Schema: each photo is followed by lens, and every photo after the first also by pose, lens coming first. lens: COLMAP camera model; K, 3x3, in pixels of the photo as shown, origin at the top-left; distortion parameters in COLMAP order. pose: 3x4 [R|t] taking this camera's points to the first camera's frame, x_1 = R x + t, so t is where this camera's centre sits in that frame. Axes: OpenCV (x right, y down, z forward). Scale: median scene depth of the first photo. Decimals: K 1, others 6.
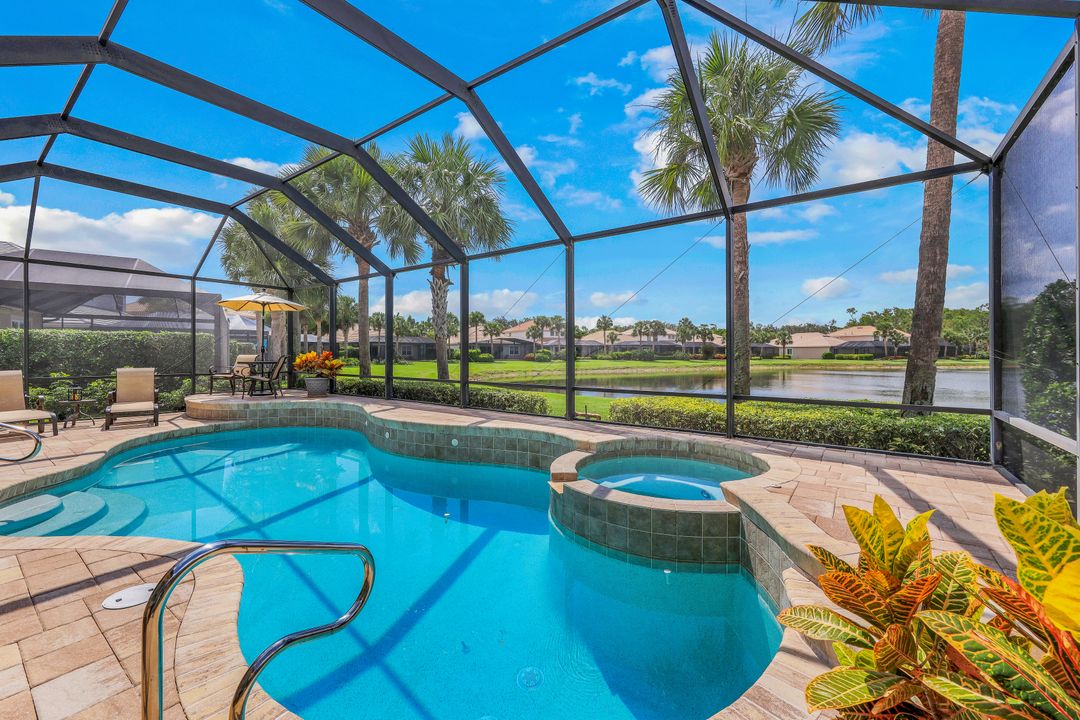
lens RADIAL K [[436.5, 0, 530.7], [0, 436.5, 352.2], [0, 0, 1]] dist [-0.006140, 0.001088]
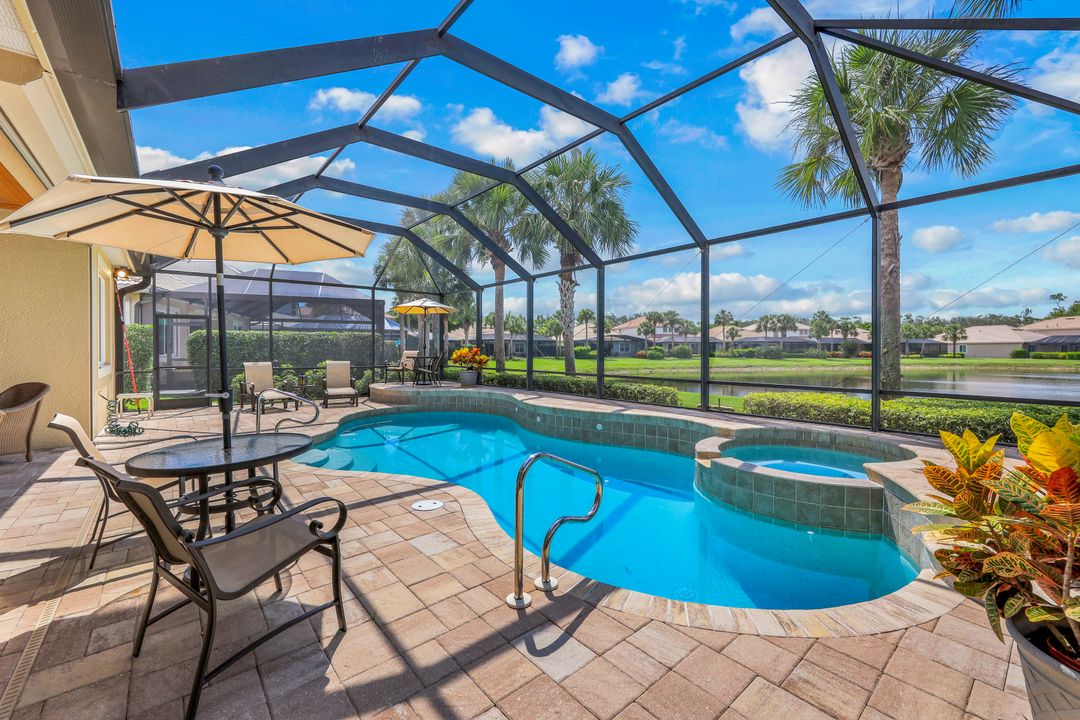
lens RADIAL K [[436.5, 0, 531.0], [0, 436.5, 353.8], [0, 0, 1]] dist [-0.006140, 0.001088]
pose [[0.969725, 0.003015, -0.244179, -0.046742], [-0.000428, 0.999943, 0.010647, 0.001417], [0.244197, -0.010220, 0.969672, -0.110956]]
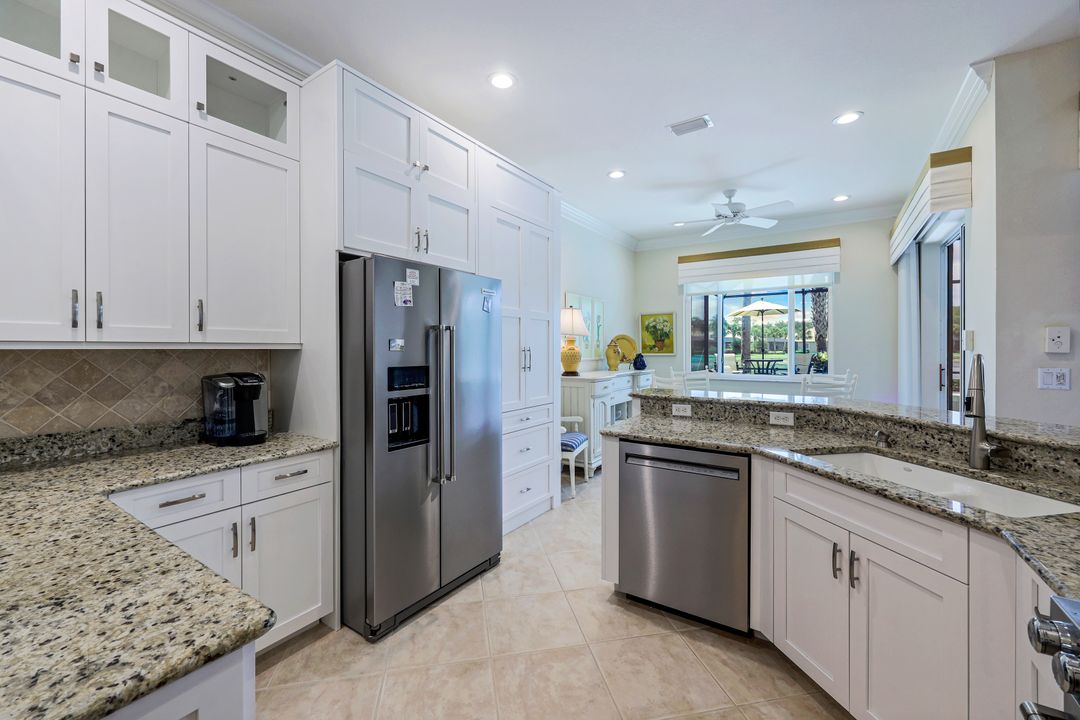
lens RADIAL K [[440.9, 0, 543.7], [0, 440.9, 353.6], [0, 0, 1]] dist [-0.001925, 0.000117]
pose [[0.998148, -0.004019, 0.060707, -1.468552], [0.003127, 0.999886, 0.014790, -0.013227], [-0.060759, -0.014573, 0.998046, -0.167997]]
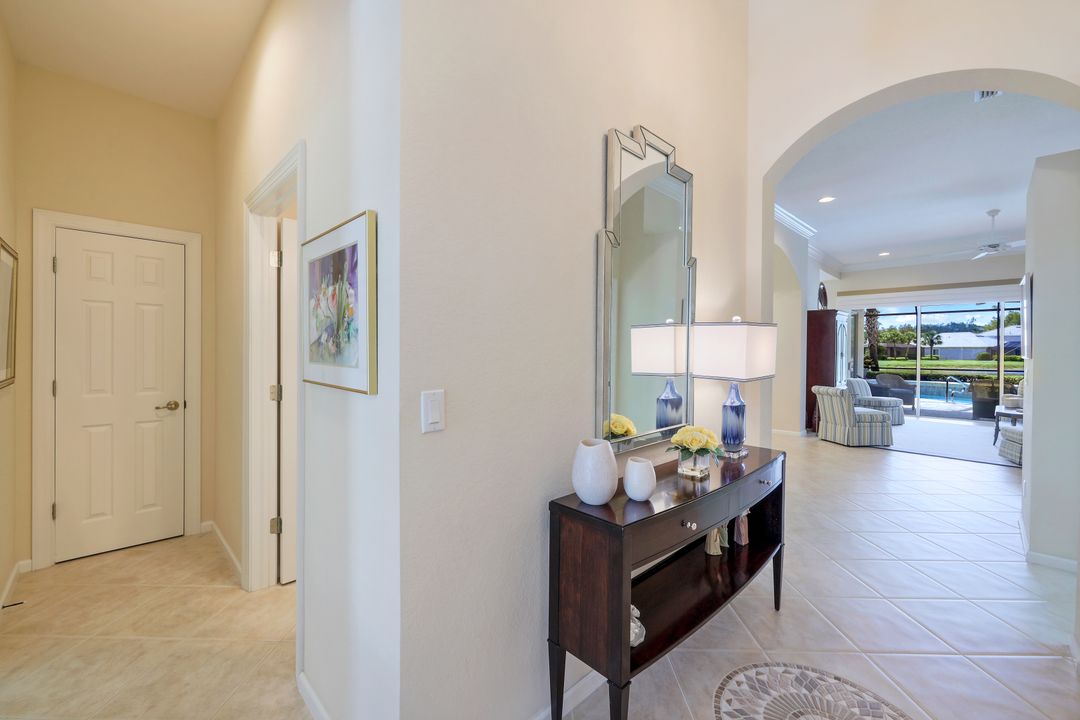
lens RADIAL K [[440.9, 0, 542.9], [0, 440.9, 352.9], [0, 0, 1]] dist [-0.001925, 0.000117]
pose [[0.988769, 0.006848, -0.149298, -1.772296], [-0.005950, 0.999961, 0.006458, -0.012794], [0.149336, -0.005497, 0.988771, -1.316165]]
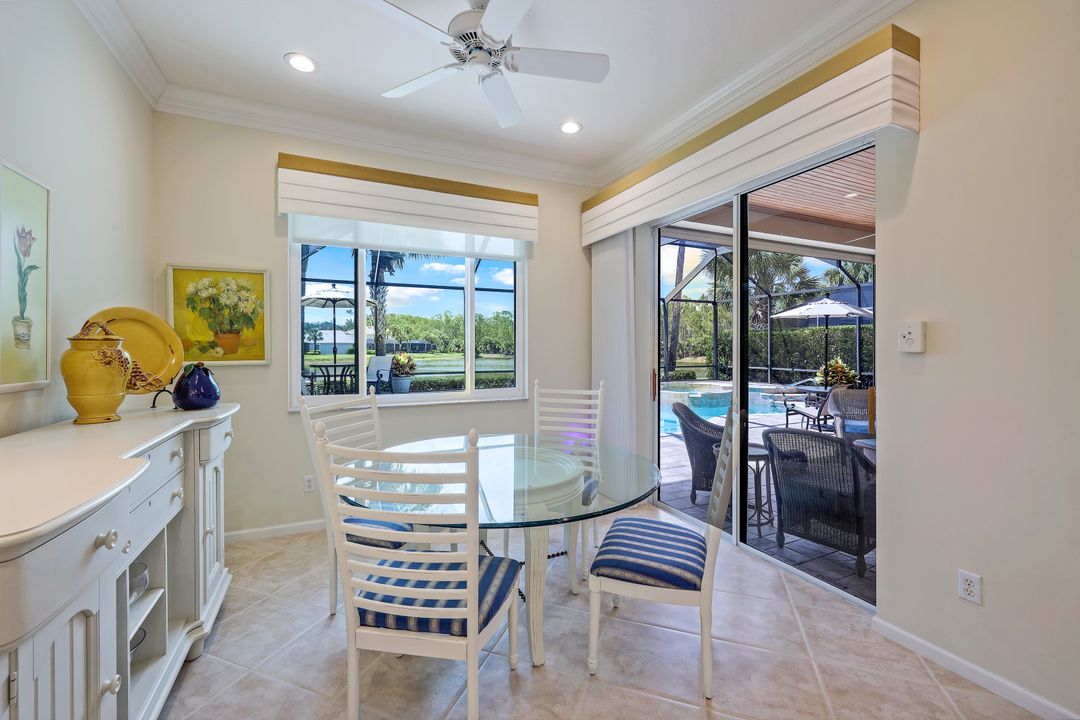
lens RADIAL K [[440.9, 0, 537.6], [0, 440.9, 349.4], [0, 0, 1]] dist [-0.001925, 0.000117]
pose [[0.479231, -0.002767, 0.877684, -1.402855], [-0.000540, 0.999994, 0.003447, -0.011533], [-0.877689, -0.002125, 0.479227, 0.218199]]
